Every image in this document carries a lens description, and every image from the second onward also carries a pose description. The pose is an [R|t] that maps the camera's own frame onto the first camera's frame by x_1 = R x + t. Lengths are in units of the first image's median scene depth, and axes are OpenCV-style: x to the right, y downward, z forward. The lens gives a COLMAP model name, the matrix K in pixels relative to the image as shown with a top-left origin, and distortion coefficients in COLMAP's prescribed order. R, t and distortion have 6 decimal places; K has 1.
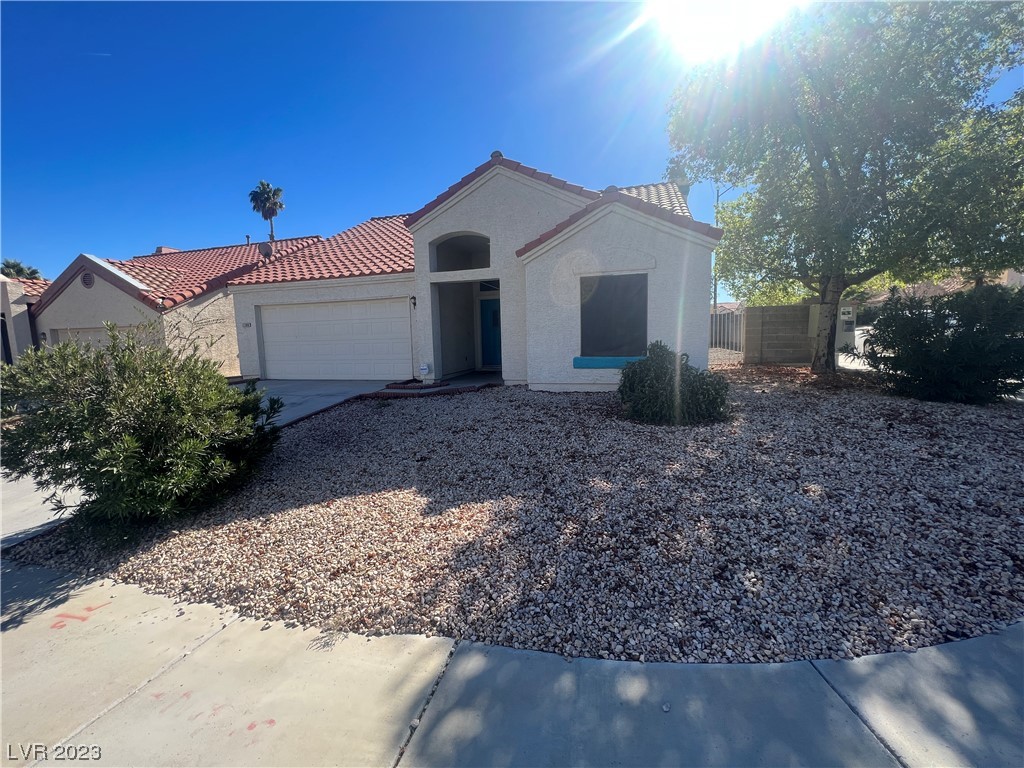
lens RADIAL K [[409.1, 0, 512.0], [0, 409.1, 384.0], [0, 0, 1]] dist [-0.000584, 0.000451]
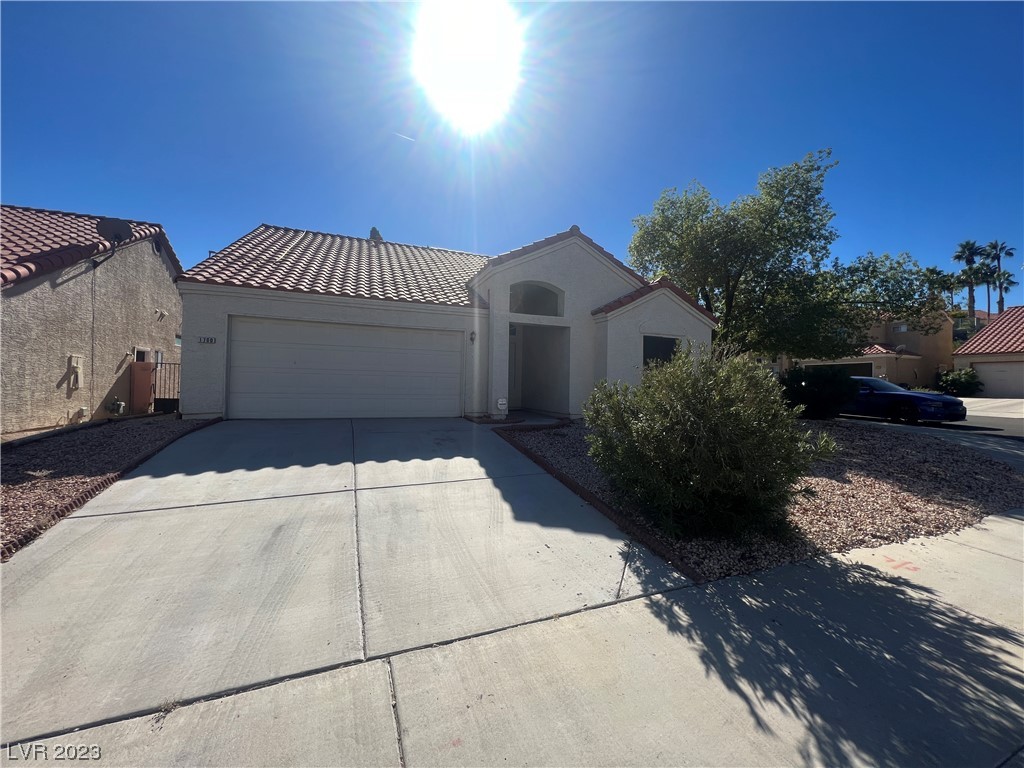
lens RADIAL K [[409.1, 0, 512.0], [0, 409.1, 384.0], [0, 0, 1]] dist [-0.000584, 0.000451]
pose [[0.790887, 0.045453, 0.610272, -0.849450], [0.031816, 0.992835, -0.115179, 0.031712], [-0.611134, 0.110510, 0.783774, 0.198781]]
